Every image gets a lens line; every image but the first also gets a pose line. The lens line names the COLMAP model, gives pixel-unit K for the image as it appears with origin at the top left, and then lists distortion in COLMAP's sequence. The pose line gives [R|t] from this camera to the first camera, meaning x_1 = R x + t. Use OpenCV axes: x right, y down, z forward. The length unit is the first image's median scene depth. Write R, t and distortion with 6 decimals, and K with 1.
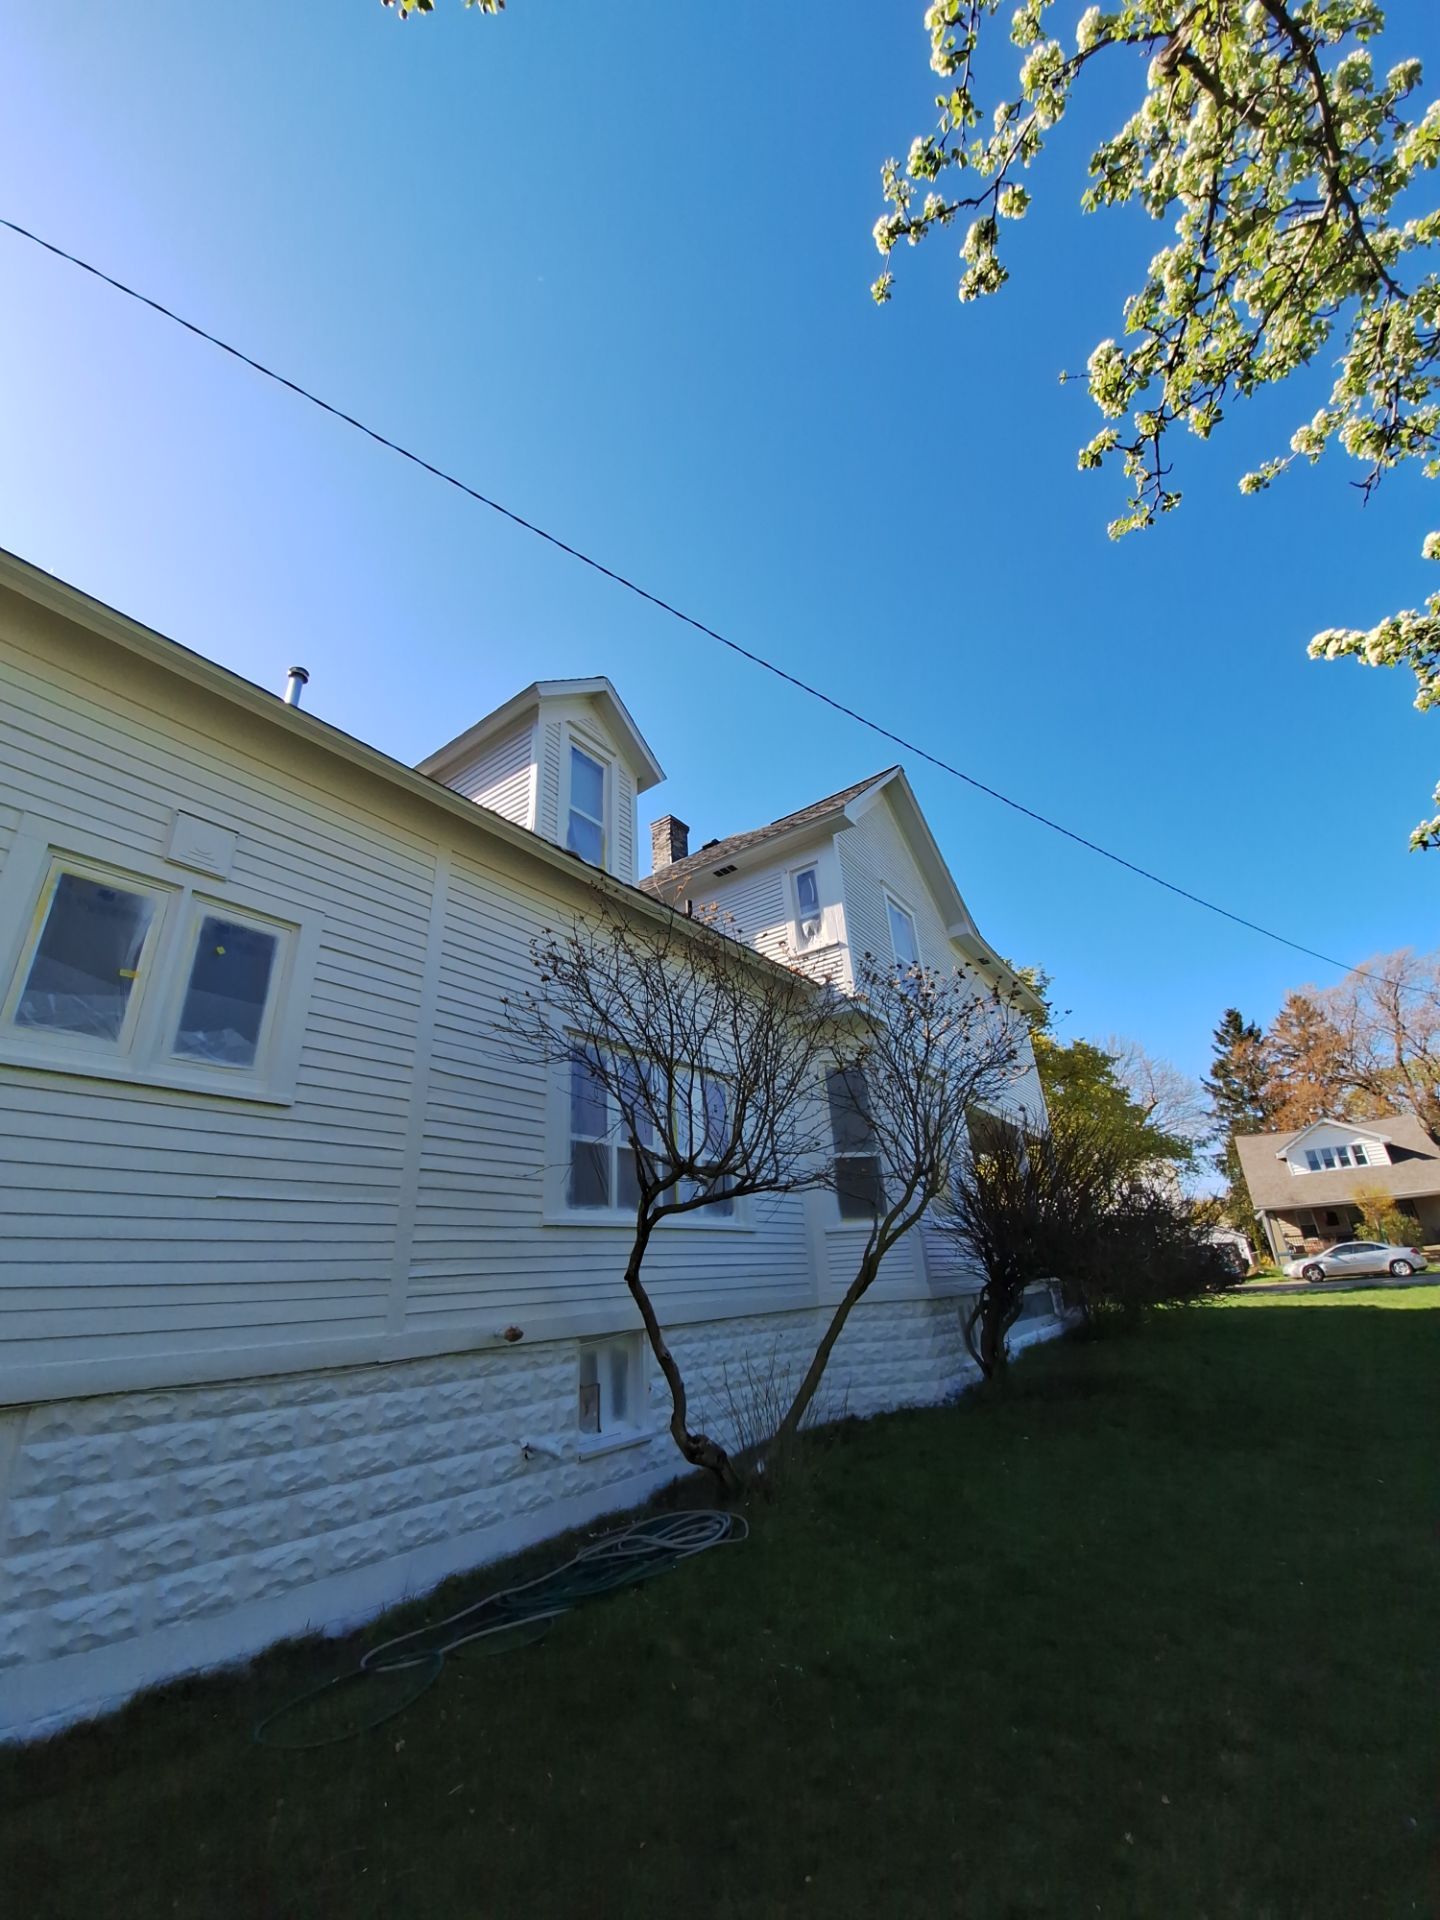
lens RADIAL K [[756.8, 0, 720.0], [0, 756.8, 960.0], [0, 0, 1]] dist [-0.019480, -0.000084]
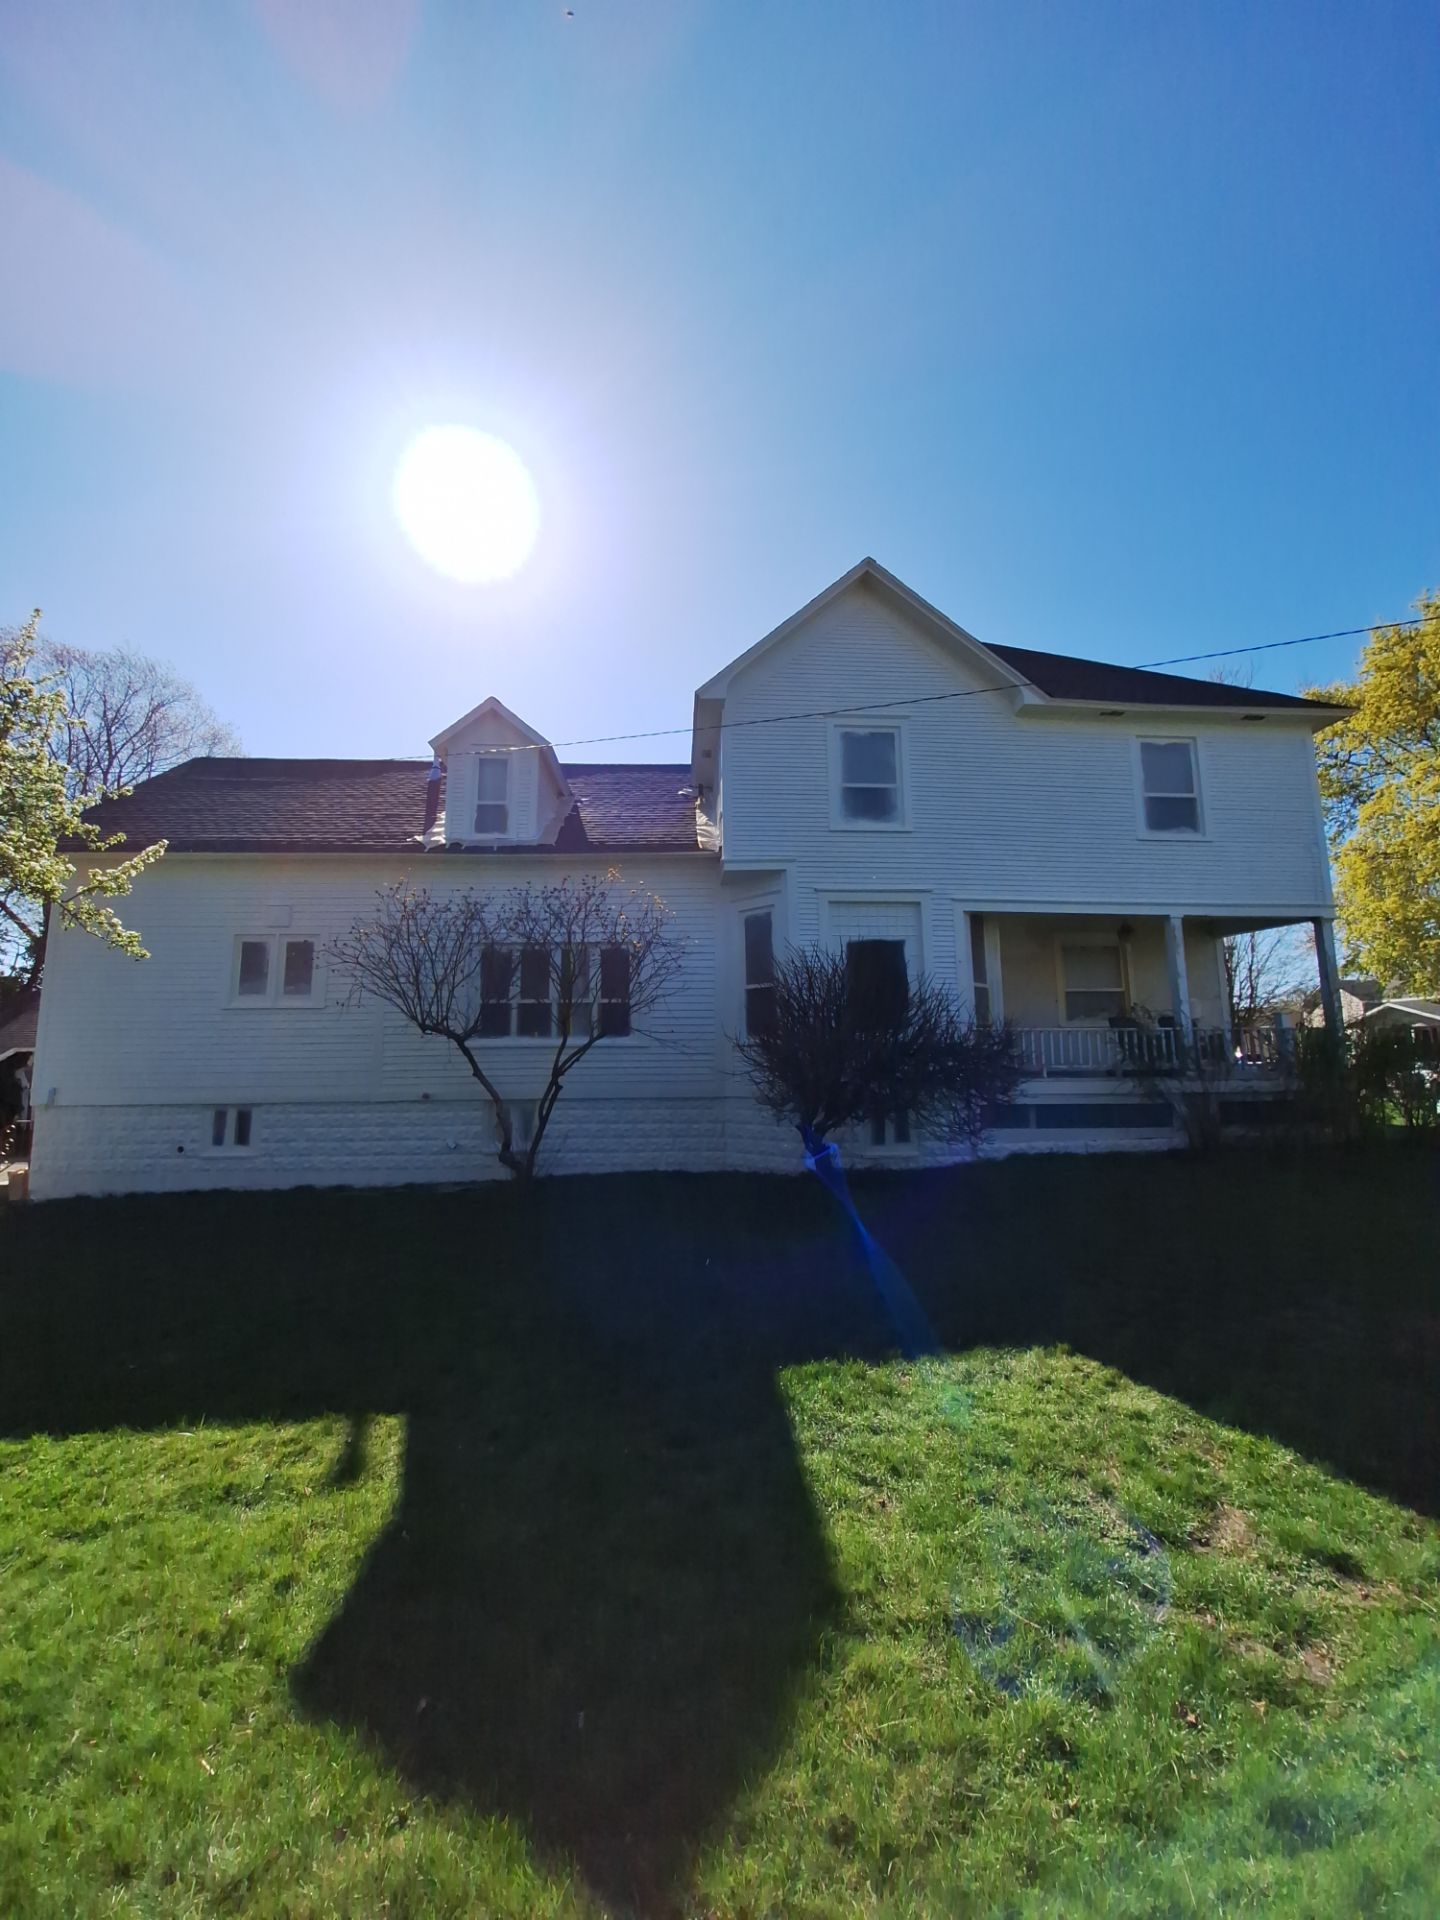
lens RADIAL K [[756.8, 0, 720.0], [0, 756.8, 960.0], [0, 0, 1]] dist [-0.019480, -0.000084]
pose [[0.633958, -0.061923, -0.770885, 2.345115], [0.286587, 0.944633, 0.159803, 0.016878], [0.718307, -0.322234, 0.616604, 0.443756]]
